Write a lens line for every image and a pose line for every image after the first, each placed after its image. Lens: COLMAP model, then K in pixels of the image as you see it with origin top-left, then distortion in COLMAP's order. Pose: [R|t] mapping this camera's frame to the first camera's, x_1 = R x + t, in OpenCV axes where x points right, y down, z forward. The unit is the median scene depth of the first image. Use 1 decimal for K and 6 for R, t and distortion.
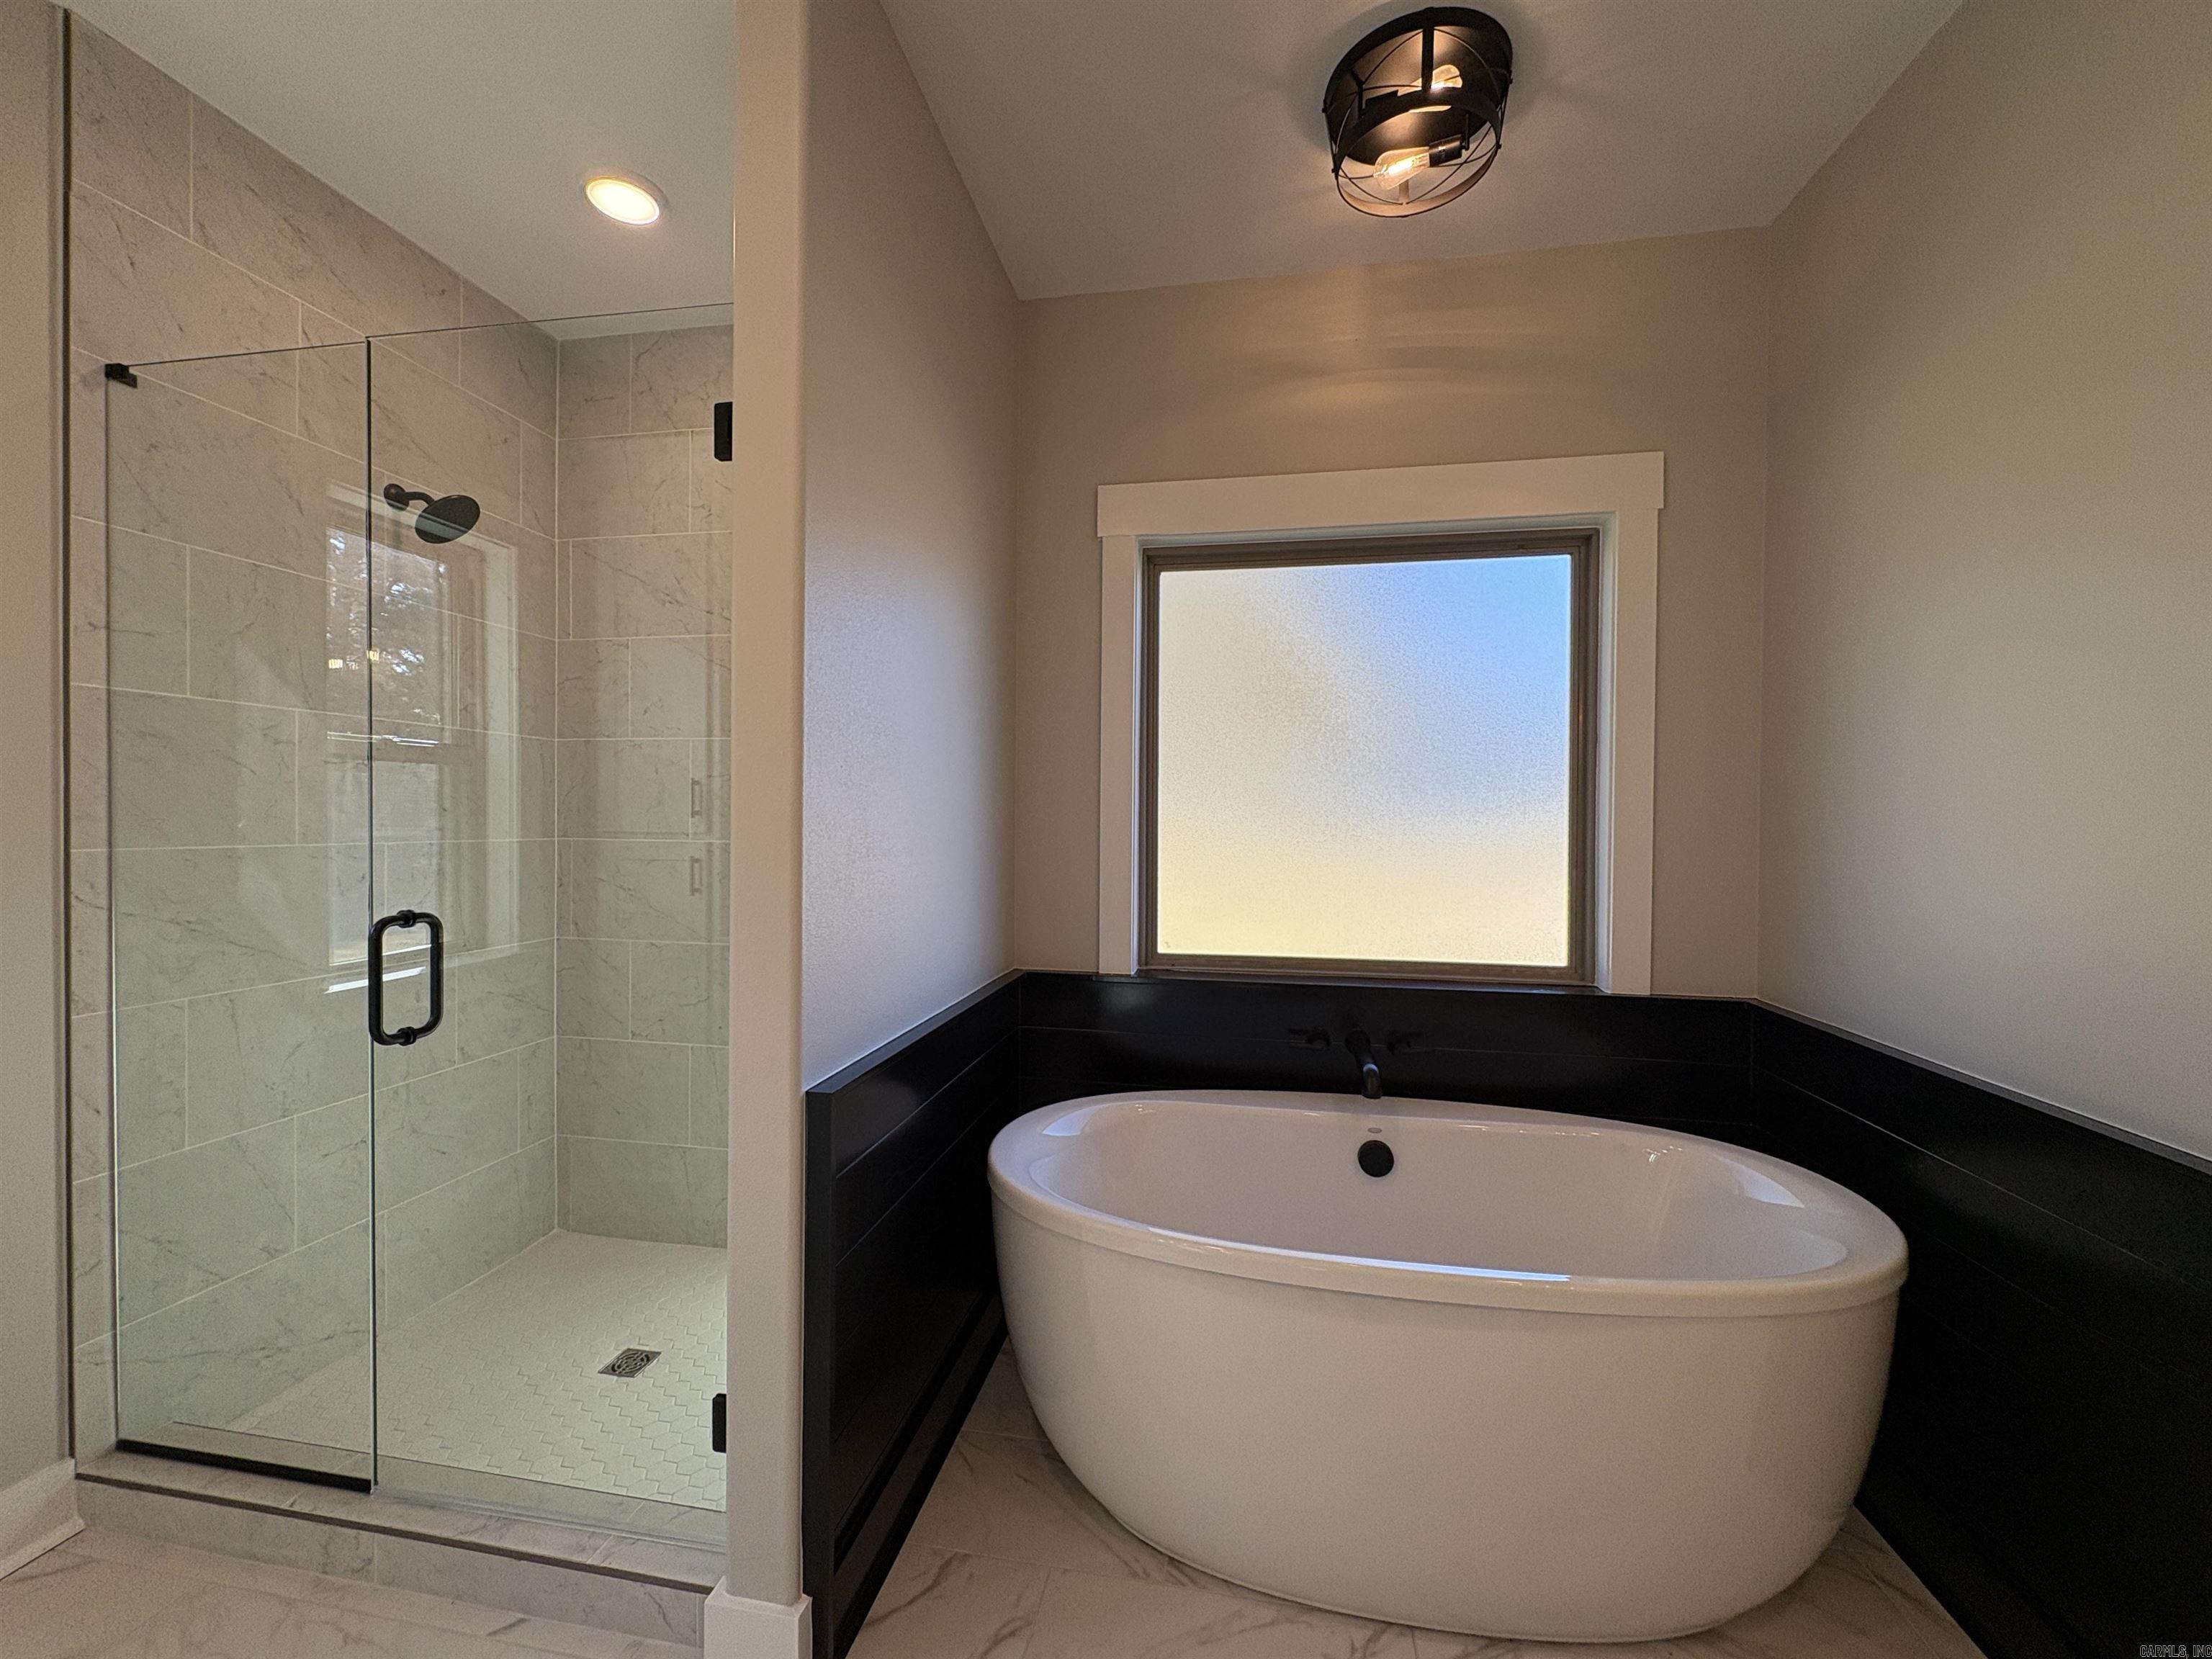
lens RADIAL K [[894.9, 0, 1106.7], [0, 894.9, 829.0], [0, 0, 1]] dist [-0.003048, 0.000985]
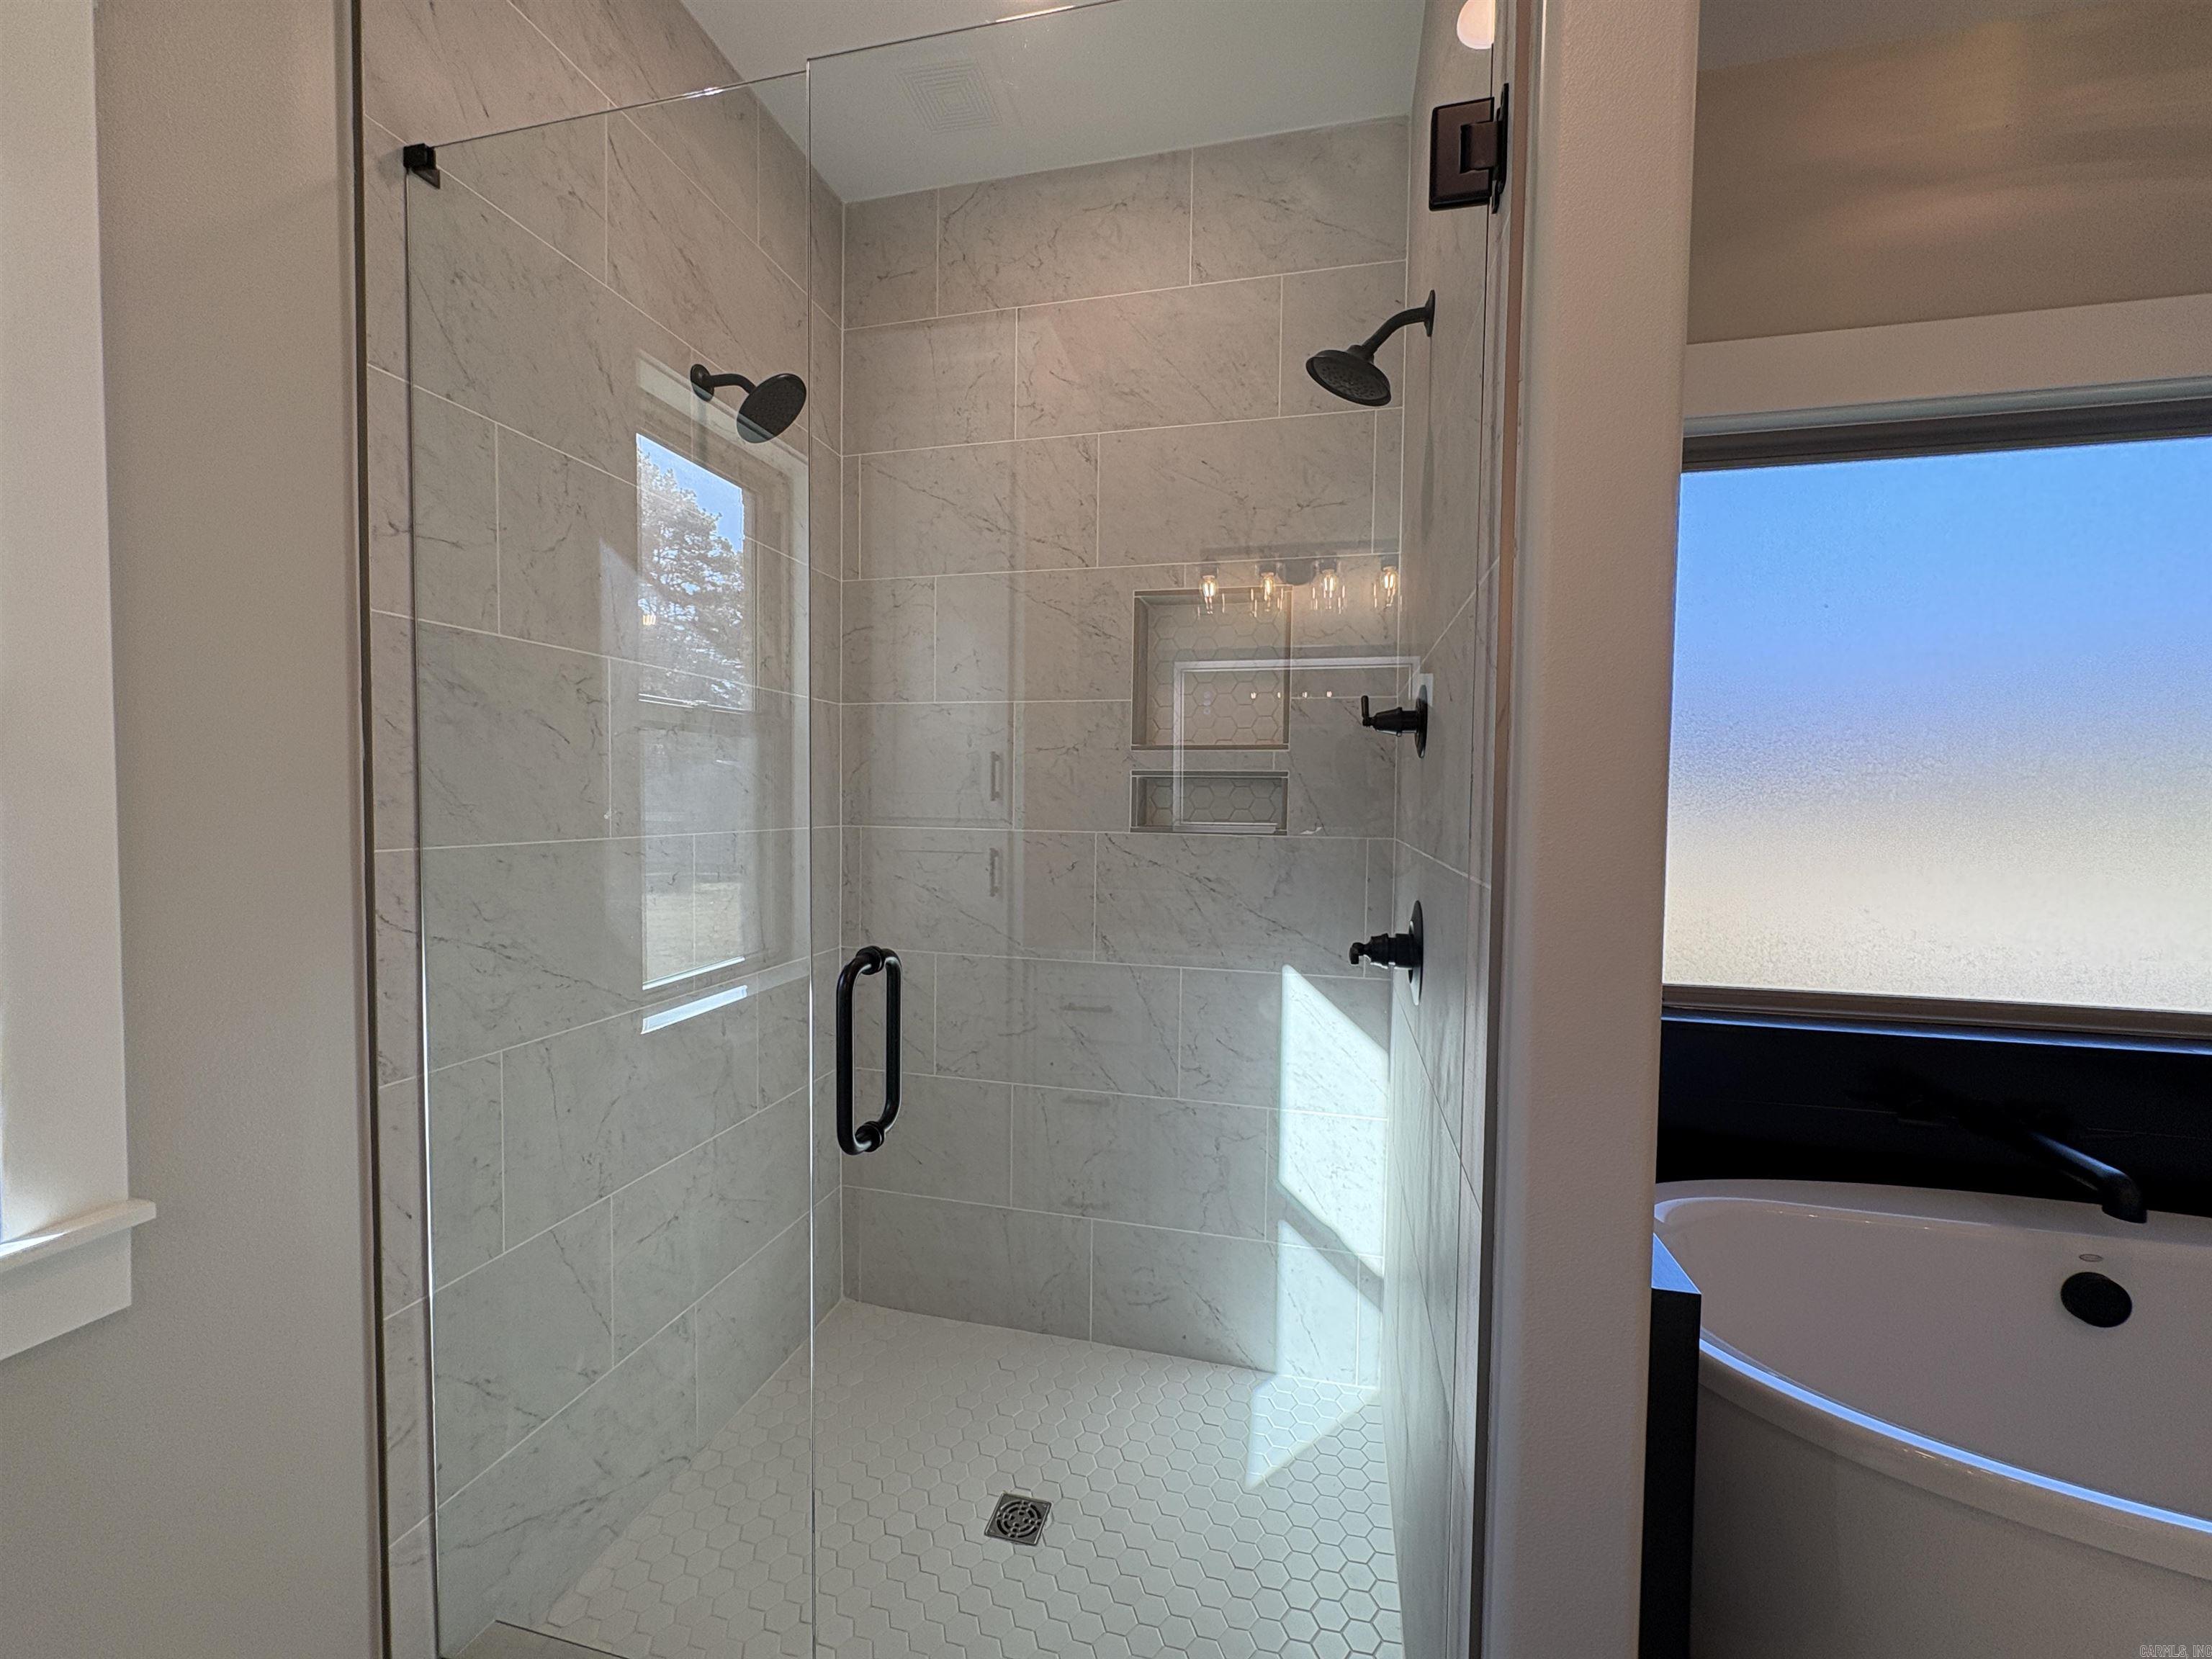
lens RADIAL K [[894.9, 0, 1102.7], [0, 894.9, 829.9], [0, 0, 1]] dist [-0.003048, 0.000985]
pose [[0.997556, 0.005331, -0.069661, -0.523934], [-0.003615, 0.999687, 0.024737, -0.011079], [0.069771, -0.024424, 0.997264, 0.331141]]
